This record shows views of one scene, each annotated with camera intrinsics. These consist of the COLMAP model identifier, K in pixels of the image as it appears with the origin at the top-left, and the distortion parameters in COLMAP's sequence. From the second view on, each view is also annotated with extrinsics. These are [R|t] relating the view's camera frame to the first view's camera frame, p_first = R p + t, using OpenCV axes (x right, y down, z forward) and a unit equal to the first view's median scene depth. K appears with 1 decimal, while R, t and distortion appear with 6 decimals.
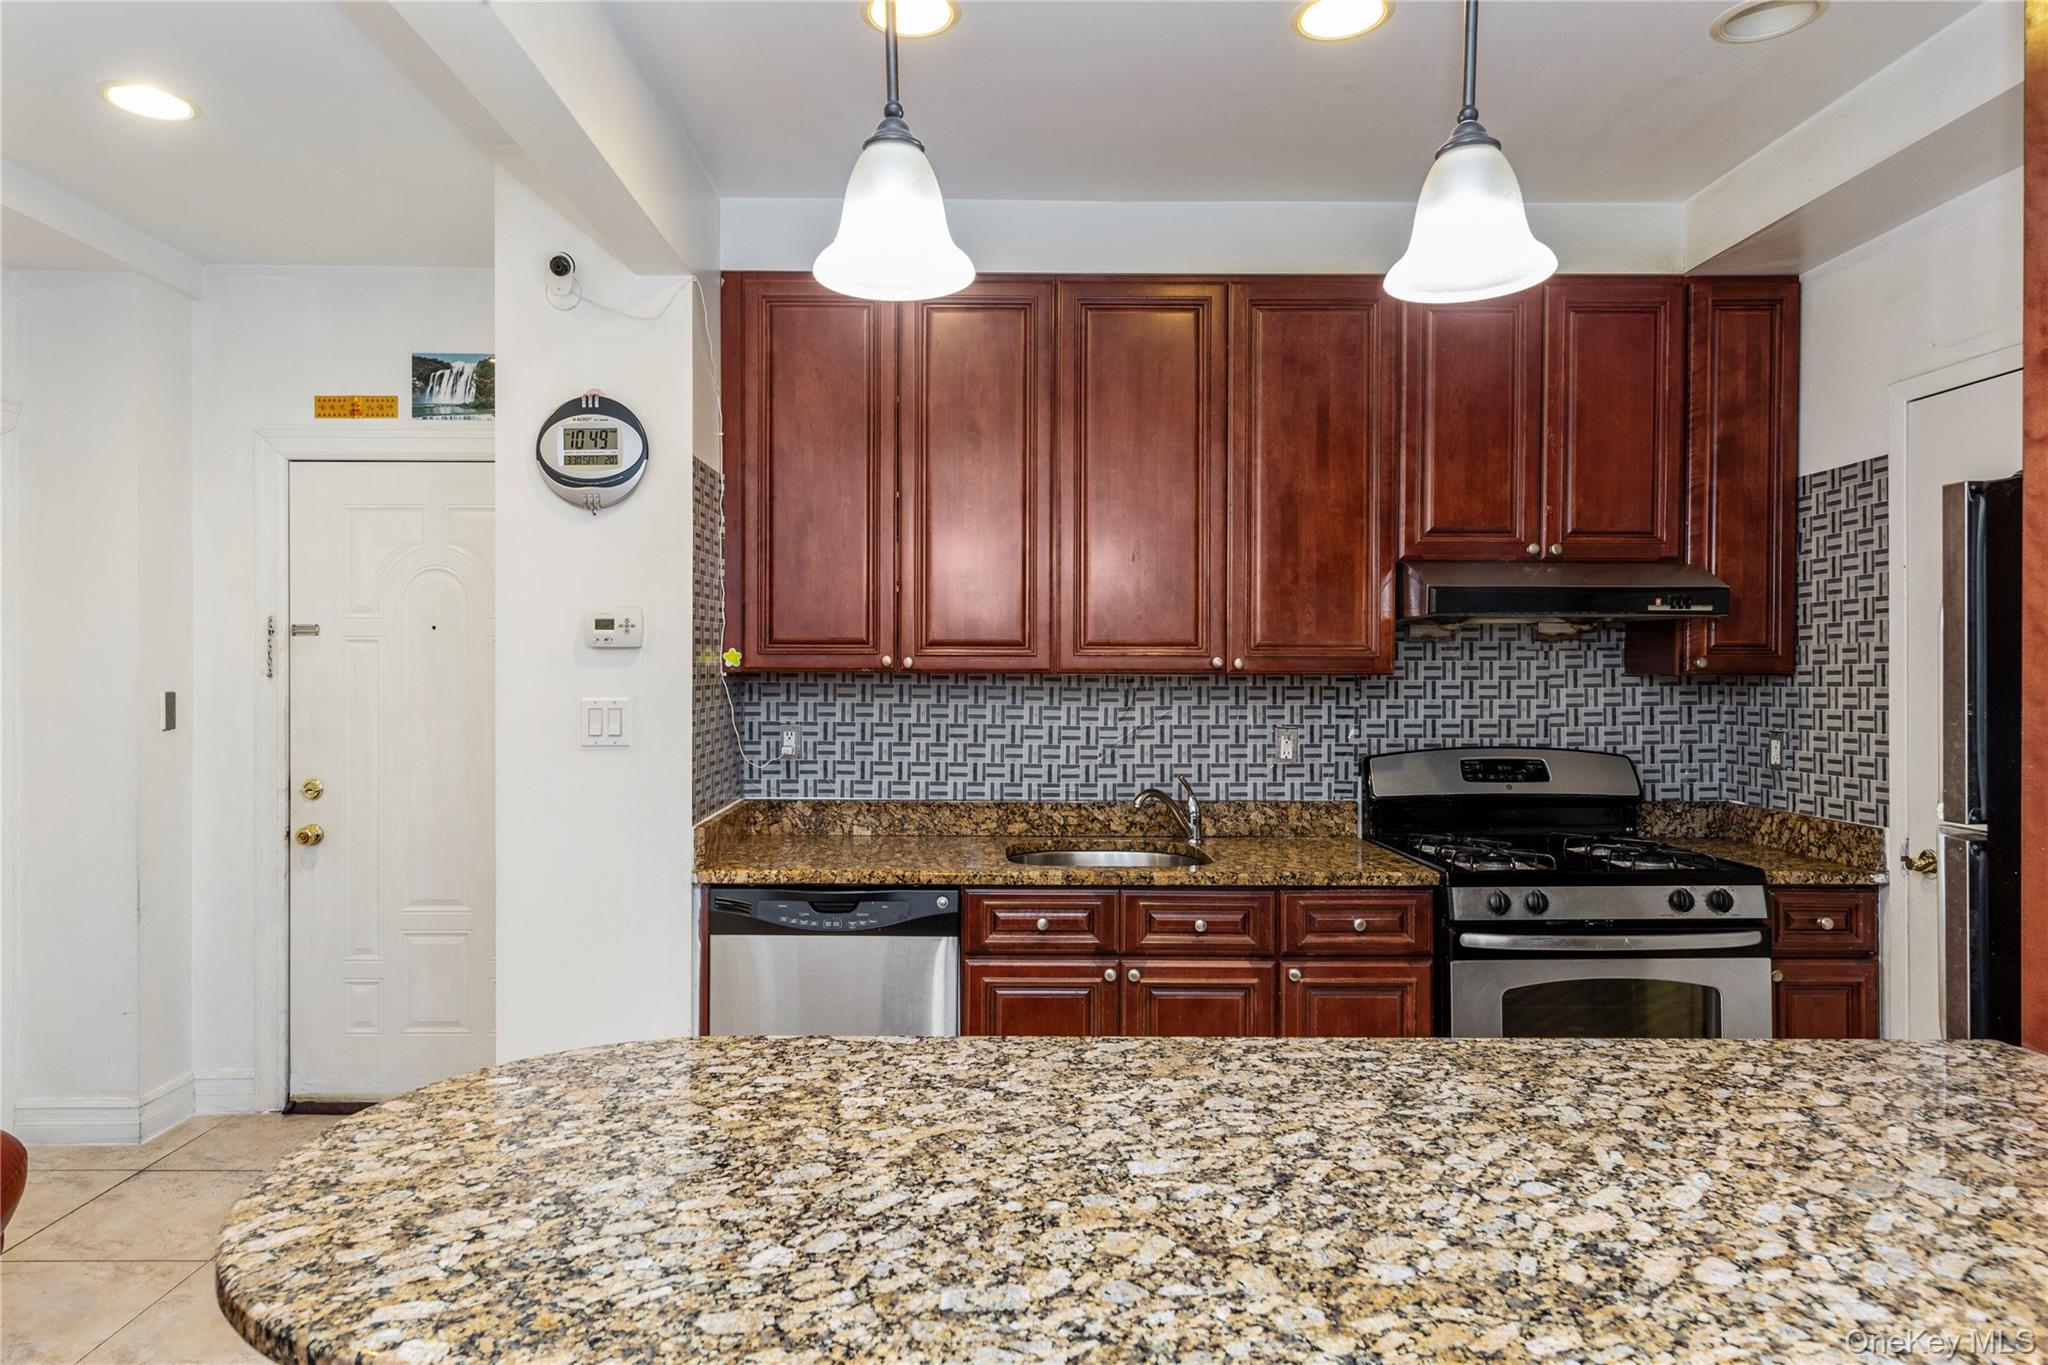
lens RADIAL K [[1204.8, 0, 981.4], [0, 1204.8, 673.4], [0, 0, 1]] dist [0.008813, 0.001350]
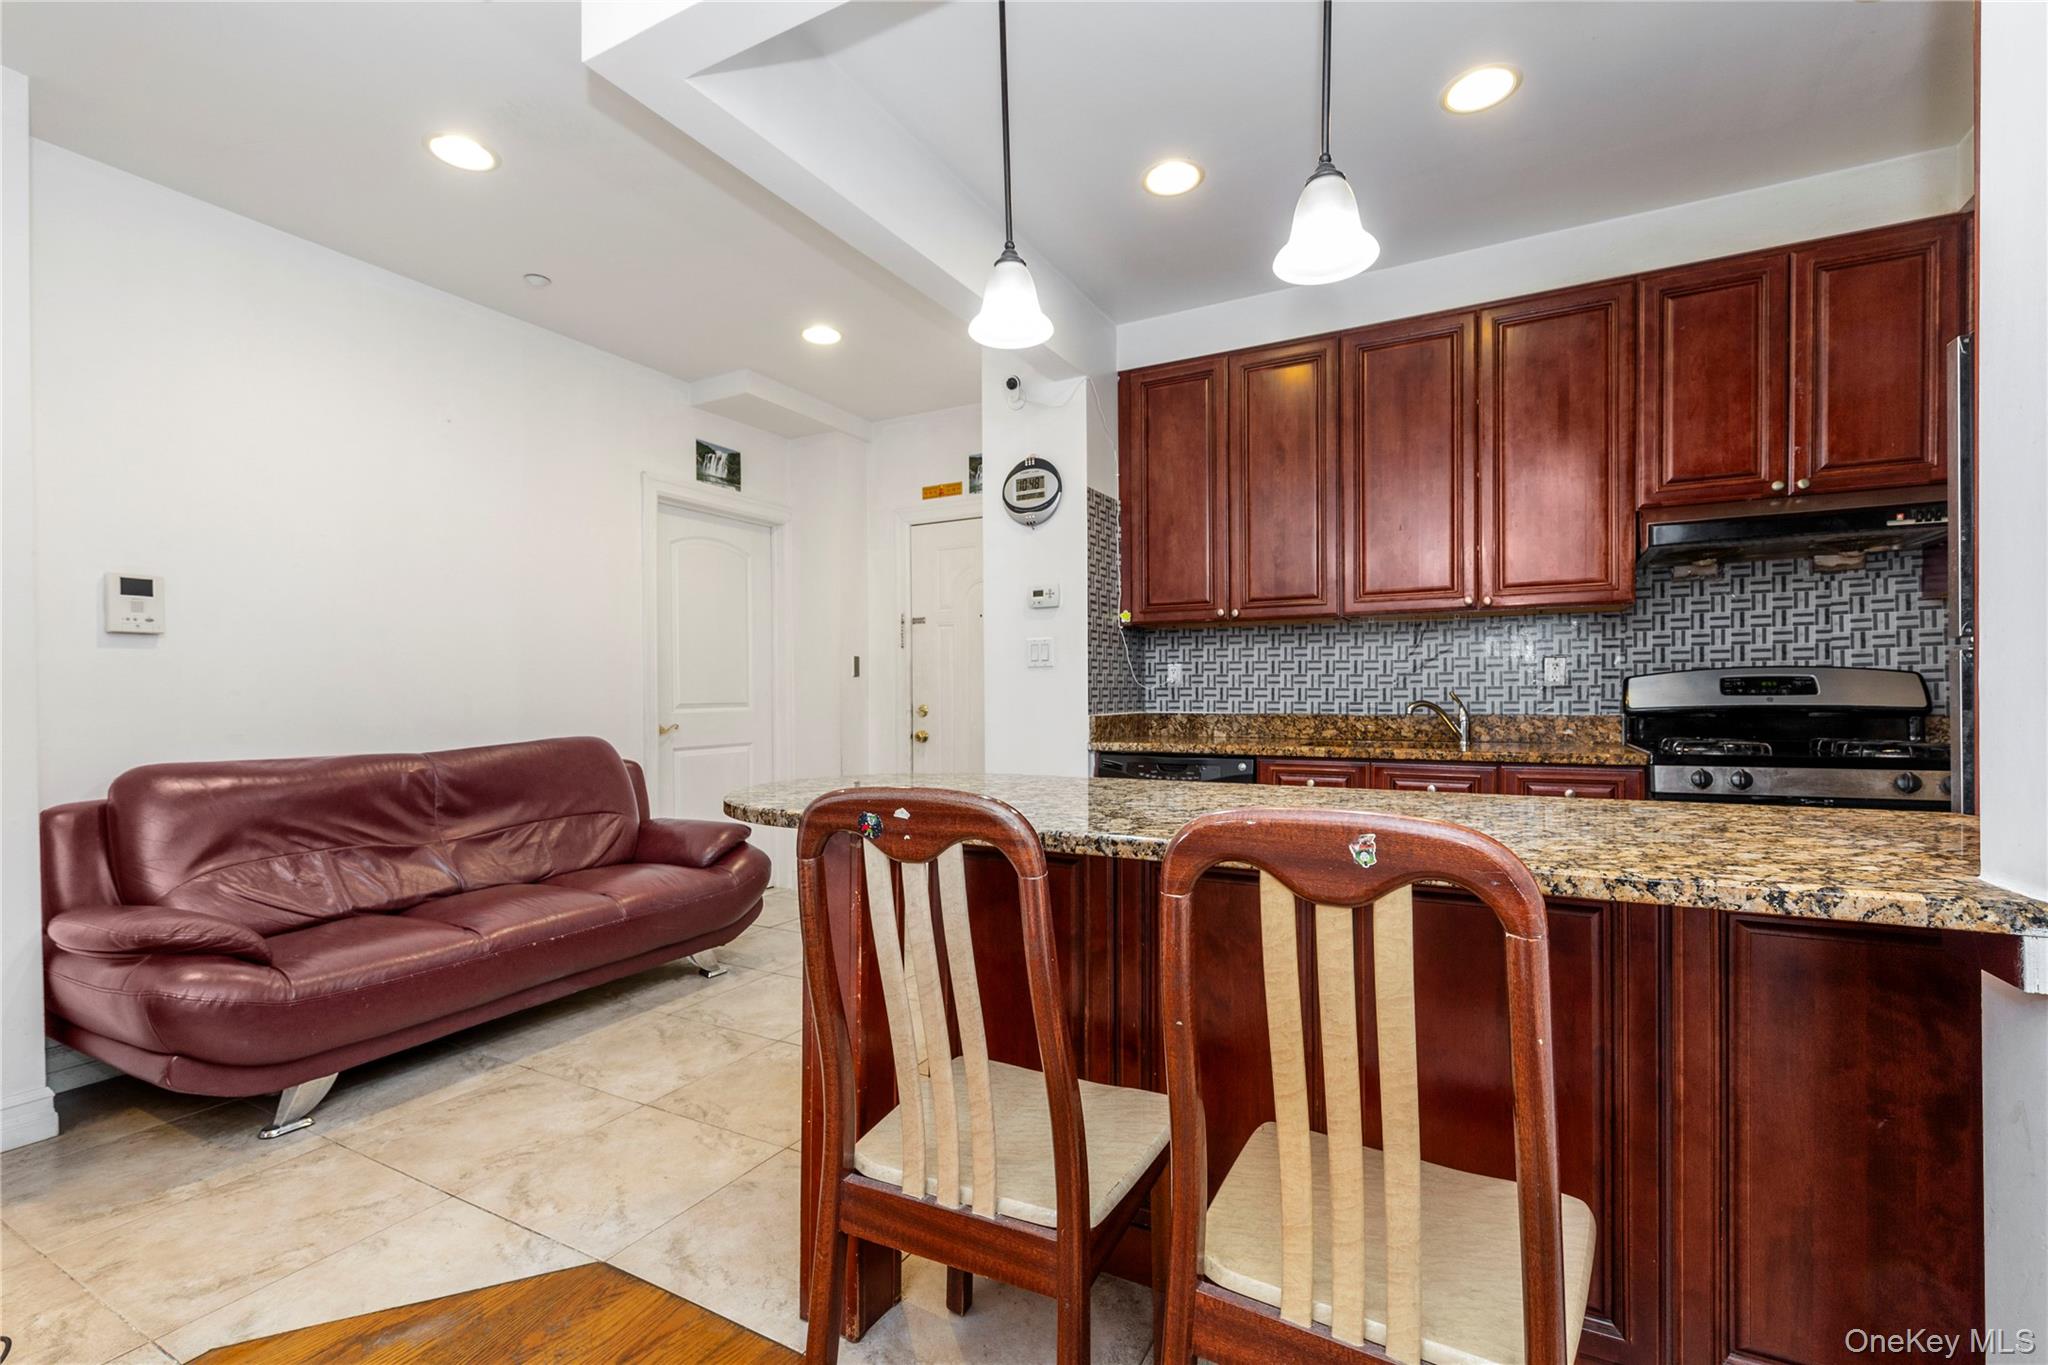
lens RADIAL K [[888.9, 0, 1020.0], [0, 888.9, 702.2], [0, 0, 1]] dist [0.002318, -0.000204]
pose [[0.878582, -0.003542, -0.477578, 0.214653], [0.006311, 0.999971, 0.004193, 0.088523], [0.477549, -0.006698, 0.878580, -0.081982]]
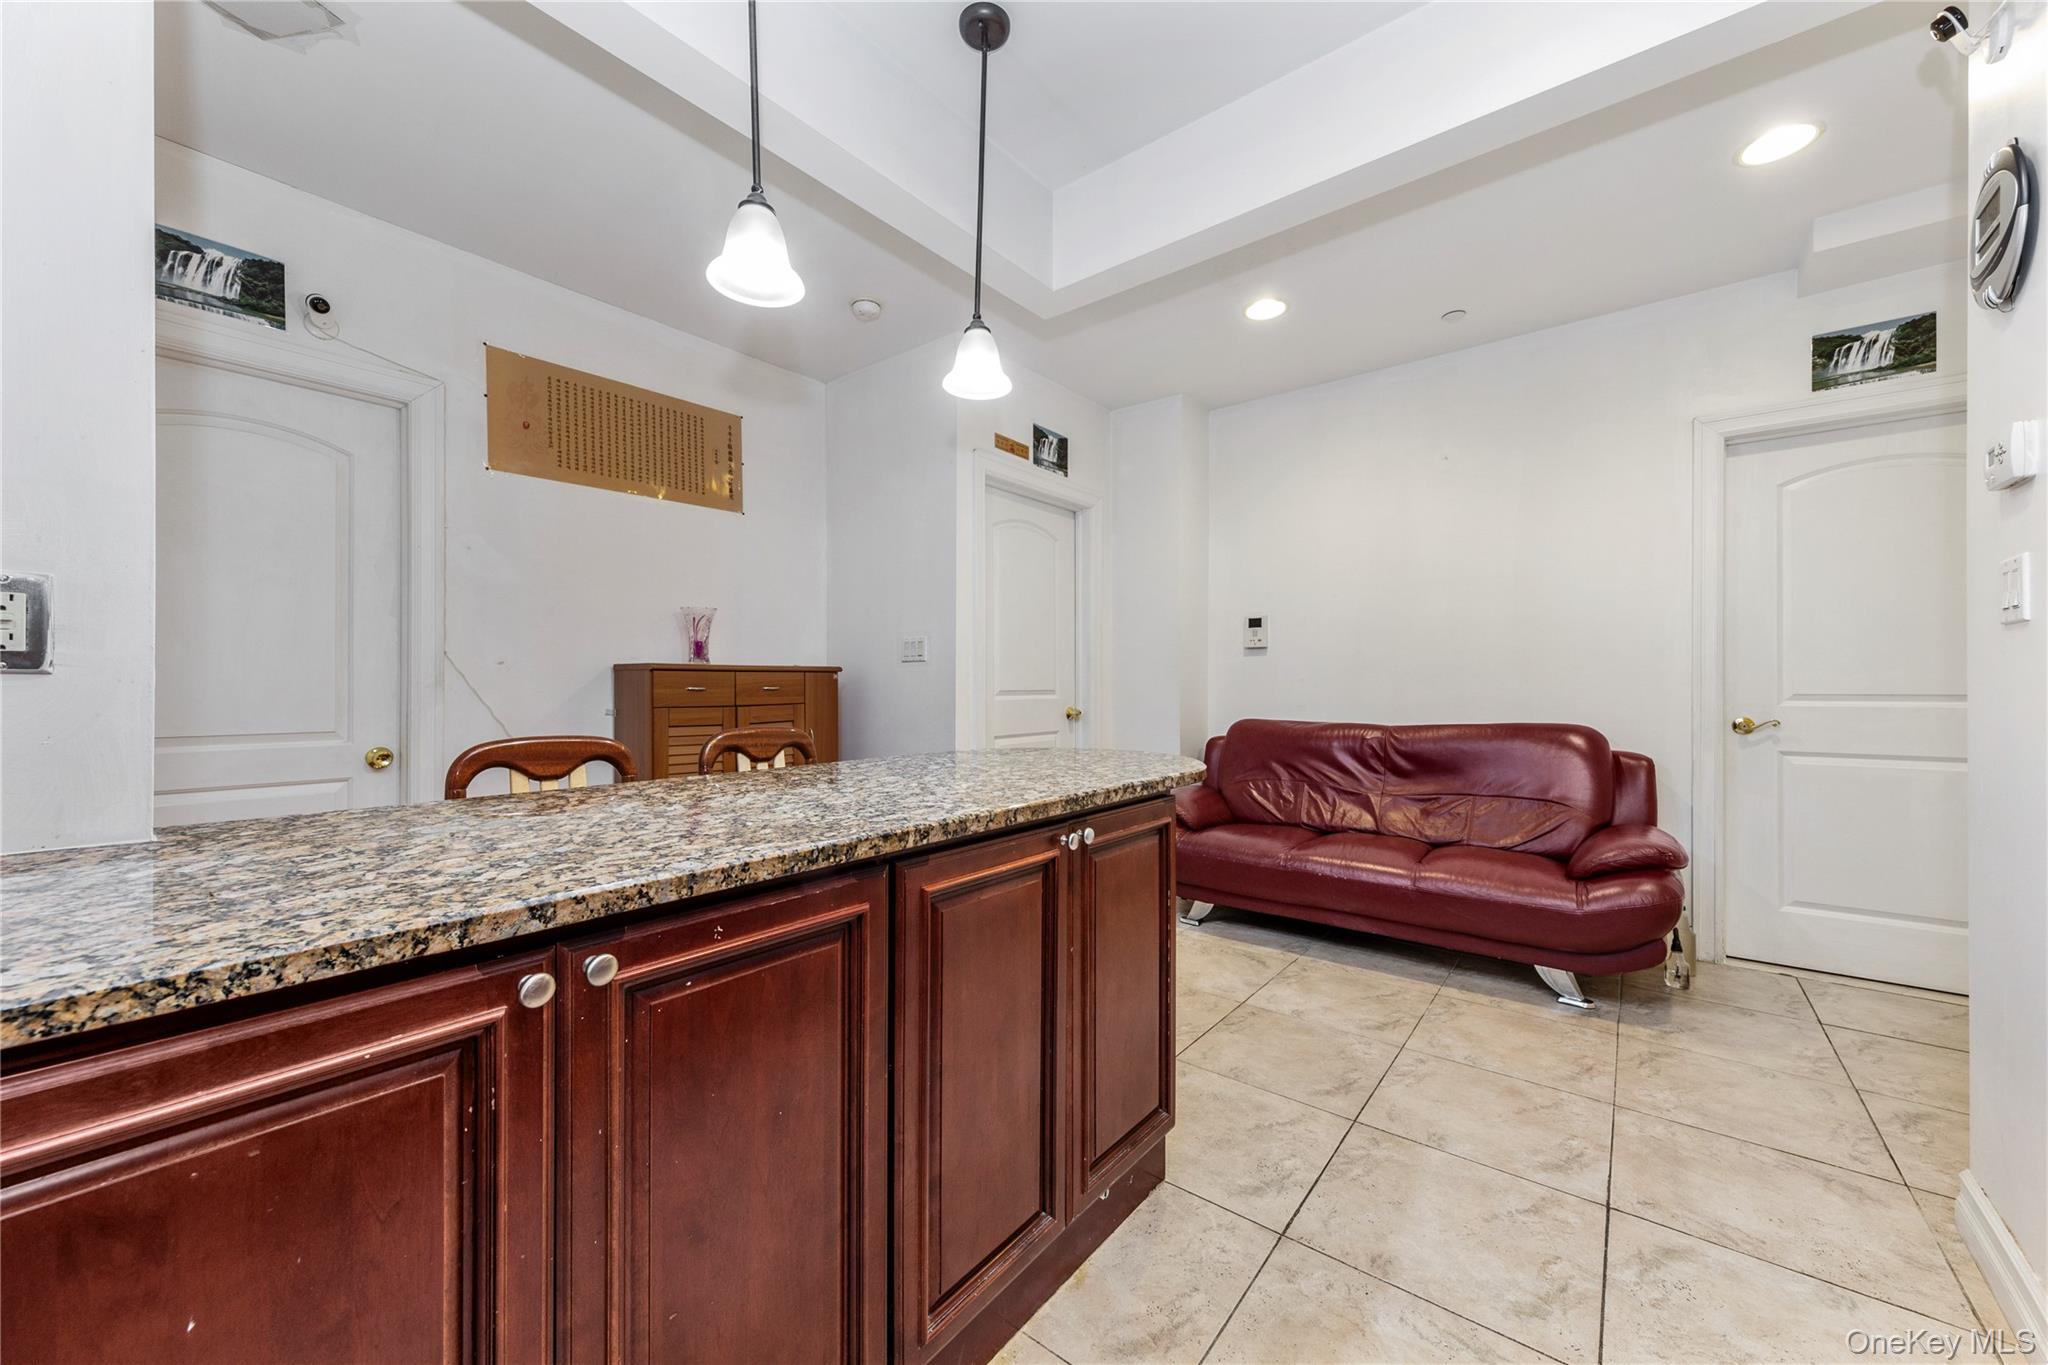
lens RADIAL K [[757.6, 0, 1024.0], [0, 757.6, 682.5], [0, 0, 1]] dist [0.001498, 0.000045]
pose [[-0.625549, -0.004361, -0.780173, 0.353796], [-0.005806, 0.999983, -0.000934, 0.086009], [0.780163, 0.003945, -0.625564, 0.696952]]
